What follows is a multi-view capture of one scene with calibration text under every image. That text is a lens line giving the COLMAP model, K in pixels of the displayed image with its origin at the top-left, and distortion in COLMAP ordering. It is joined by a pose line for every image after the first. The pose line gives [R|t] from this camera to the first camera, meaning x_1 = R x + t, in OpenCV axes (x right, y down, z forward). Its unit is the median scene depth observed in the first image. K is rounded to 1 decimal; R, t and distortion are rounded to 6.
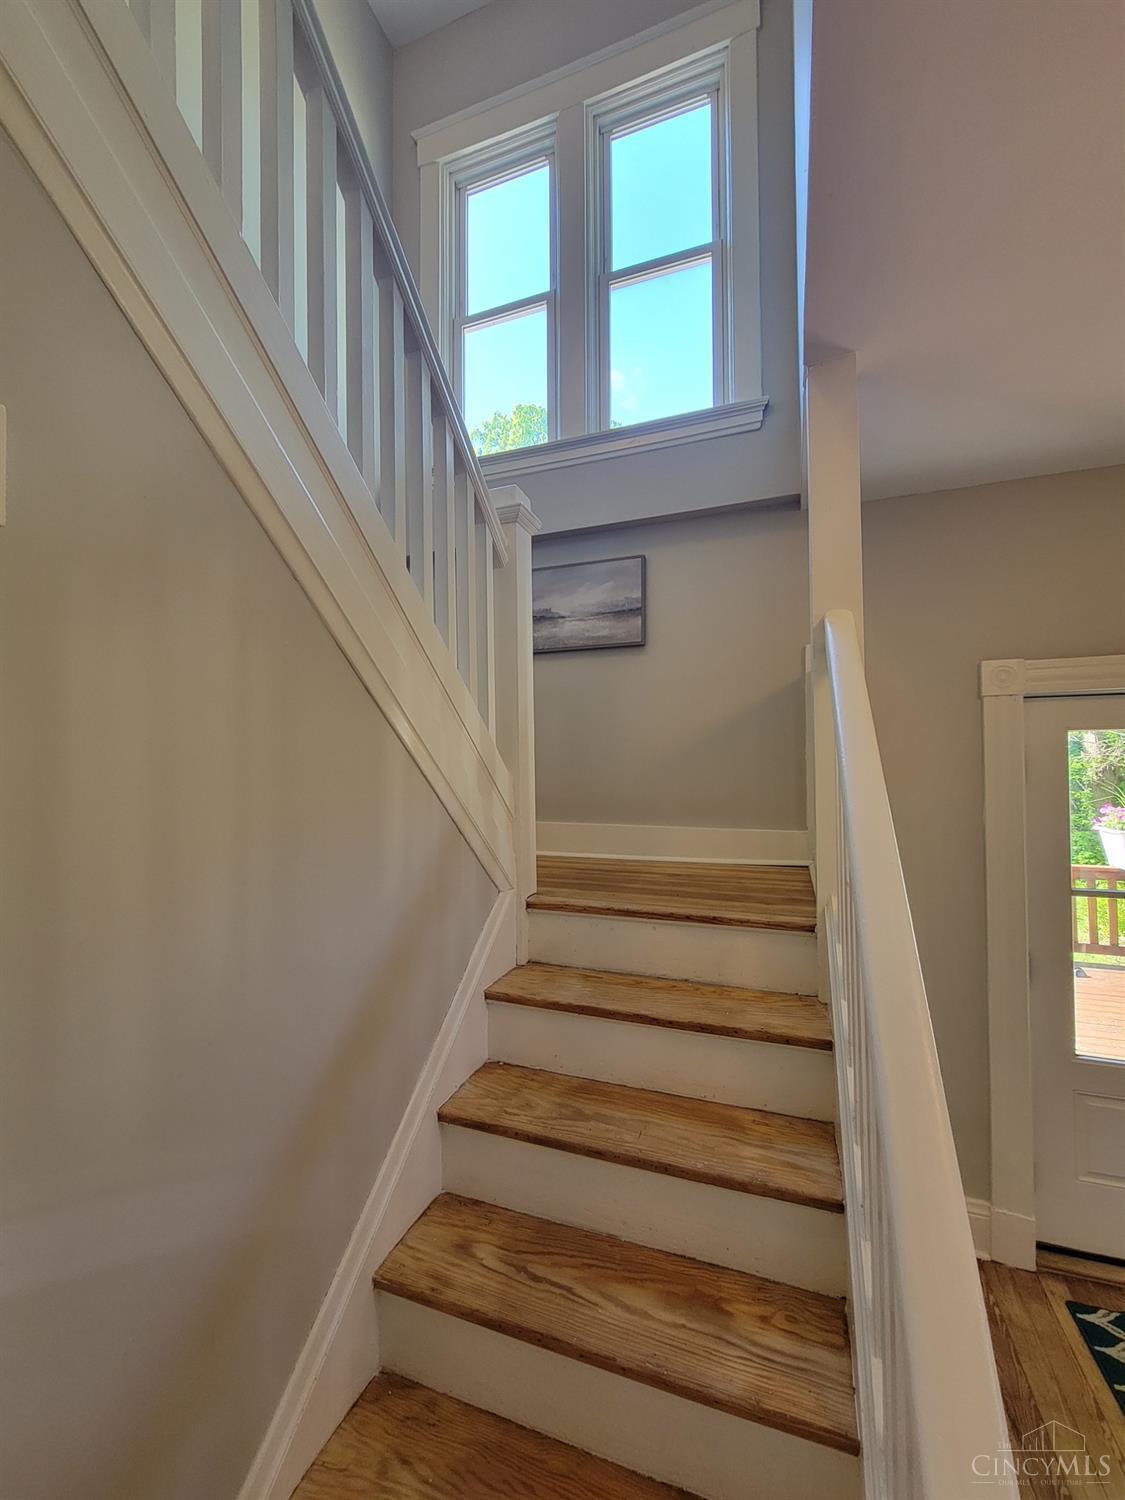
lens RADIAL K [[612.9, 0, 561.8], [0, 612.9, 744.6], [0, 0, 1]] dist [-0.007510, -0.000398]
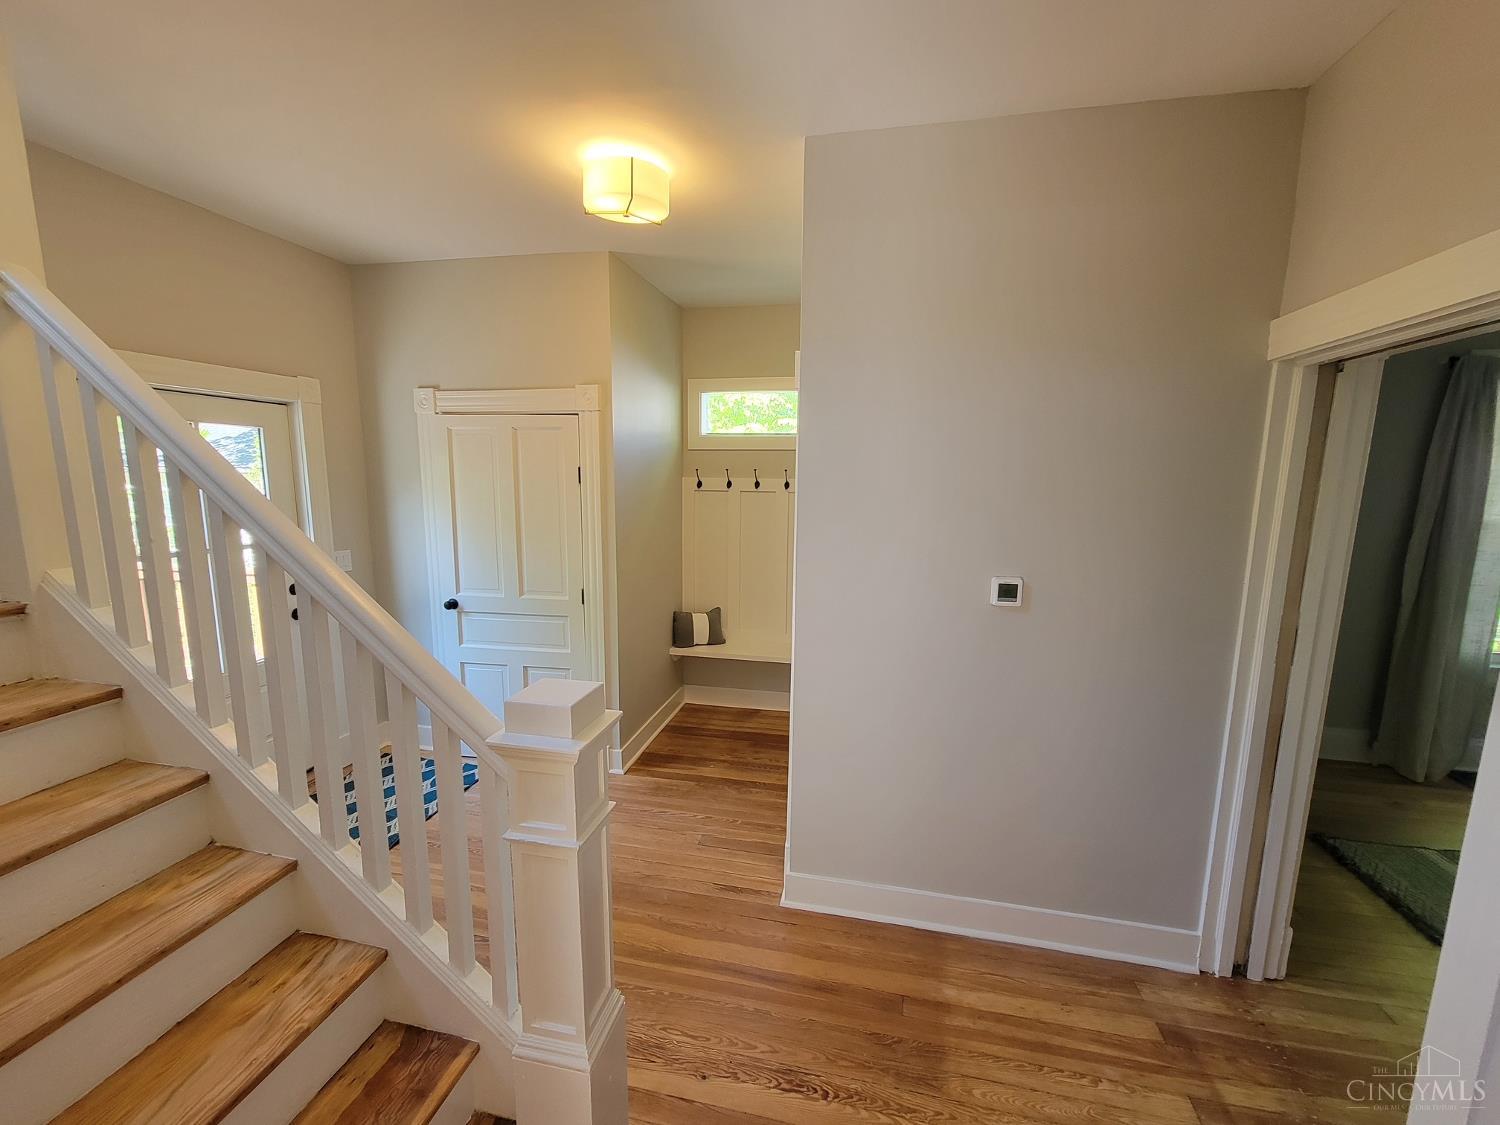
lens RADIAL K [[612.9, 0, 753.2], [0, 612.9, 562.6], [0, 0, 1]] dist [-0.007510, -0.000398]
pose [[-0.140001, -0.149322, 0.978827, -0.915406], [-0.066662, 0.987742, 0.141148, 0.031406], [-0.987905, -0.045490, -0.148239, 0.044244]]
